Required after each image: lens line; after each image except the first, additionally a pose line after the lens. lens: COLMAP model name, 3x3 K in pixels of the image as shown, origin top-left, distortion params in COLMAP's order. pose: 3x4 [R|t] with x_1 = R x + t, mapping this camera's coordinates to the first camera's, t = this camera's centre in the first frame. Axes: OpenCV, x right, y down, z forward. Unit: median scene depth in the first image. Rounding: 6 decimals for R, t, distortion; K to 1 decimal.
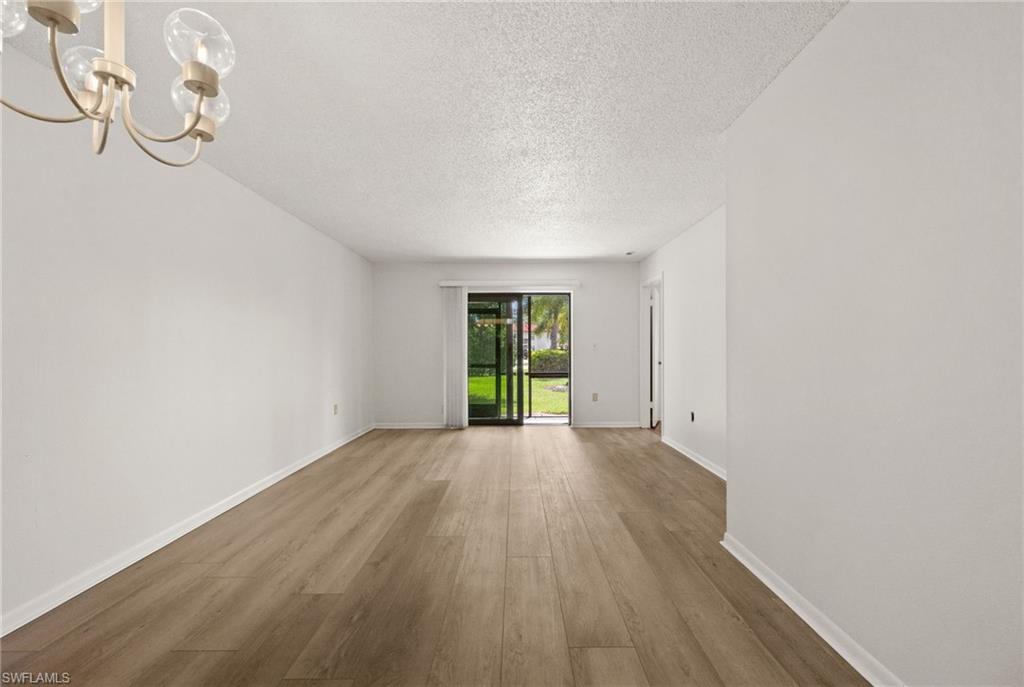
lens RADIAL K [[401.3, 0, 517.6], [0, 401.3, 353.2], [0, 0, 1]] dist [-0.002334, 0.000594]
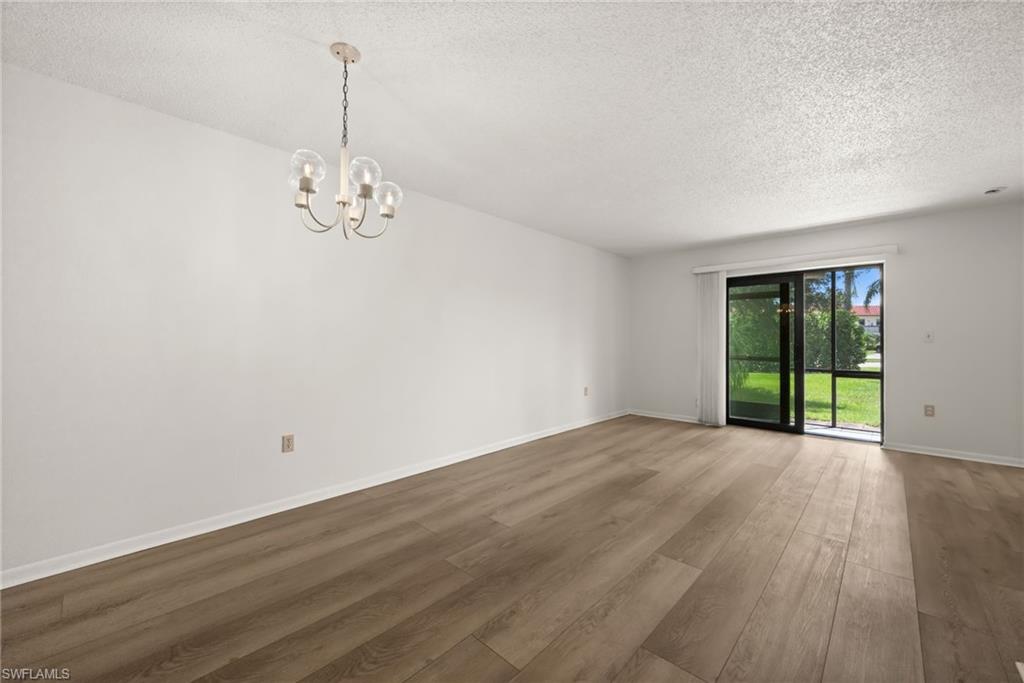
lens RADIAL K [[401.3, 0, 519.7], [0, 401.3, 336.2], [0, 0, 1]] dist [-0.002334, 0.000594]
pose [[0.732868, -0.001614, -0.680369, 0.157684], [-0.011797, 0.999817, -0.015079, 0.001534], [0.680269, 0.019077, 0.732714, 0.021800]]
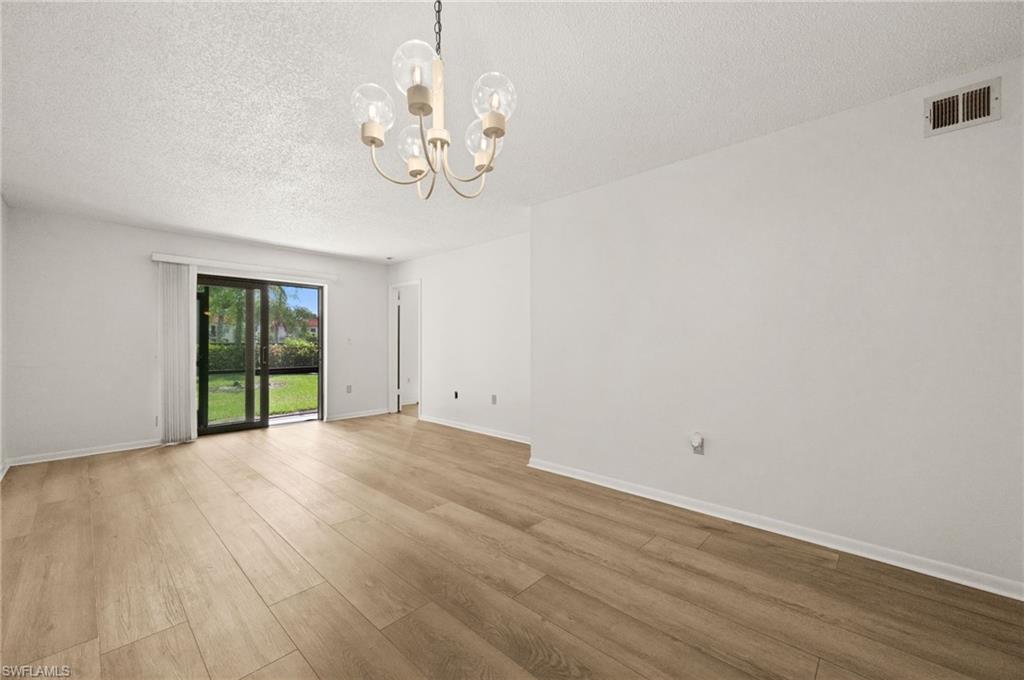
lens RADIAL K [[401.3, 0, 508.7], [0, 401.3, 339.8], [0, 0, 1]] dist [-0.002334, 0.000594]
pose [[0.688392, 0.008092, 0.725293, -0.291375], [0.006917, 0.999819, -0.017720, 0.003384], [-0.725305, 0.017215, 0.688212, -0.015196]]
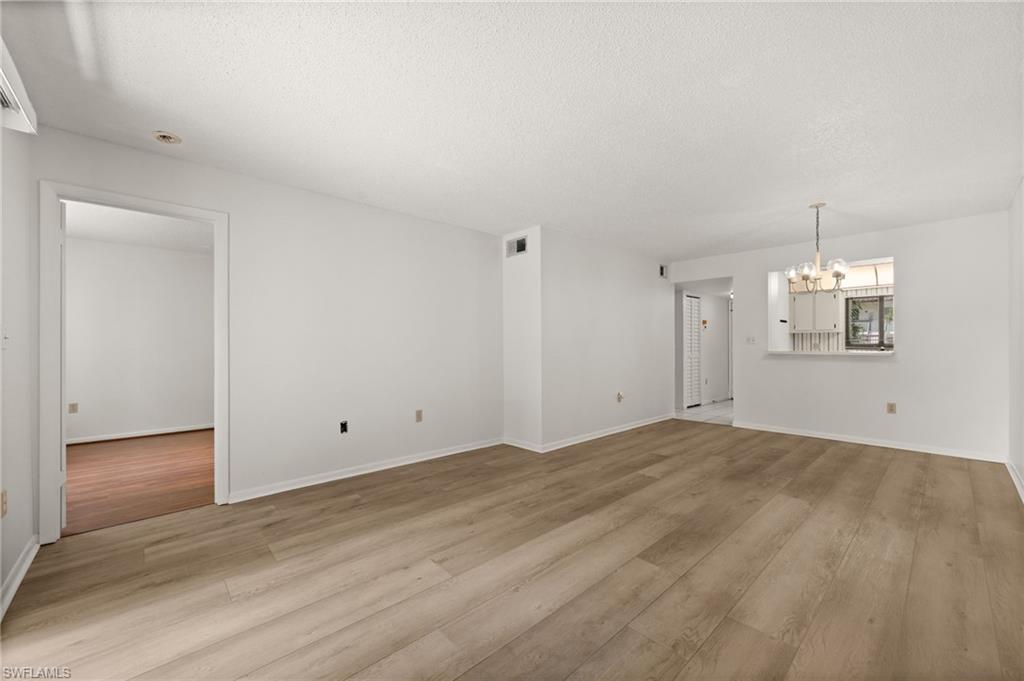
lens RADIAL K [[401.3, 0, 514.9], [0, 401.3, 346.5], [0, 0, 1]] dist [-0.002334, 0.000594]
pose [[-0.675765, 0.002142, 0.737114, -0.309694], [0.012733, 0.999881, 0.008767, -0.007610], [-0.737007, 0.015310, -0.675711, 0.971291]]
